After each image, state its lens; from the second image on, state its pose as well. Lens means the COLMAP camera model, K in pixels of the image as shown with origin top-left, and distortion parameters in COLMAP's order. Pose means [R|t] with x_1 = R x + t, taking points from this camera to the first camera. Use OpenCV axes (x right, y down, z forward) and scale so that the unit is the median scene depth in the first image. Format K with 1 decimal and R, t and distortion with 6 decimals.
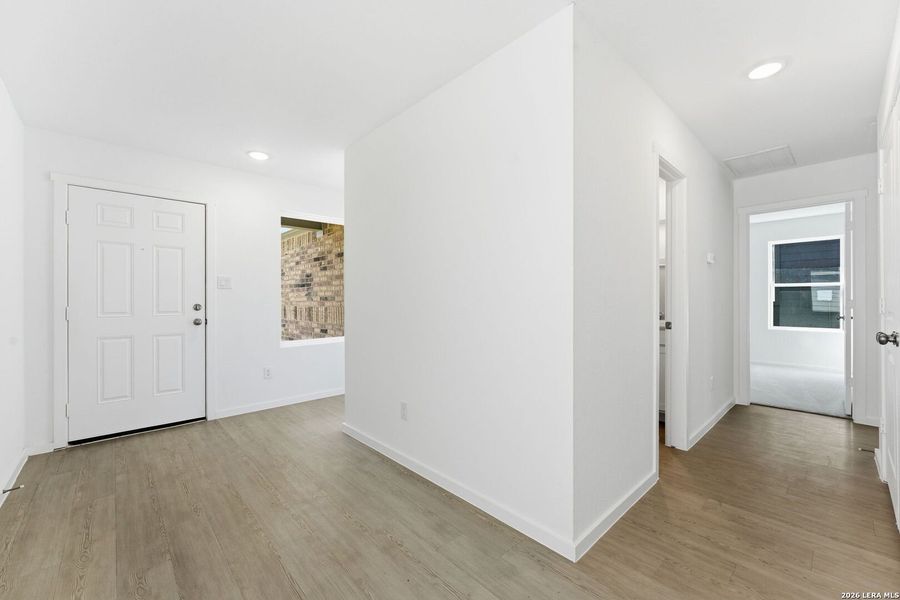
lens RADIAL K [[355.8, 0, 448.8], [0, 355.8, 302.0], [0, 0, 1]] dist [-0.014694, 0.000001]
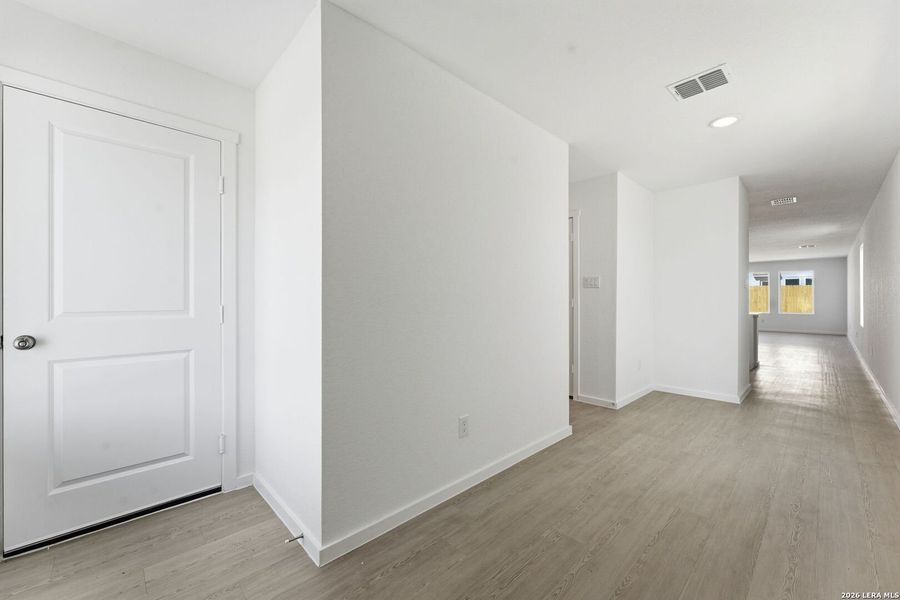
lens RADIAL K [[355.8, 0, 449.5], [0, 355.8, 298.8], [0, 0, 1]] dist [-0.014694, 0.000001]
pose [[-0.007059, 0.008975, 0.999935, -1.370499], [-0.000326, 0.999960, -0.008978, 0.005783], [-0.999975, -0.000389, -0.007056, 1.441891]]
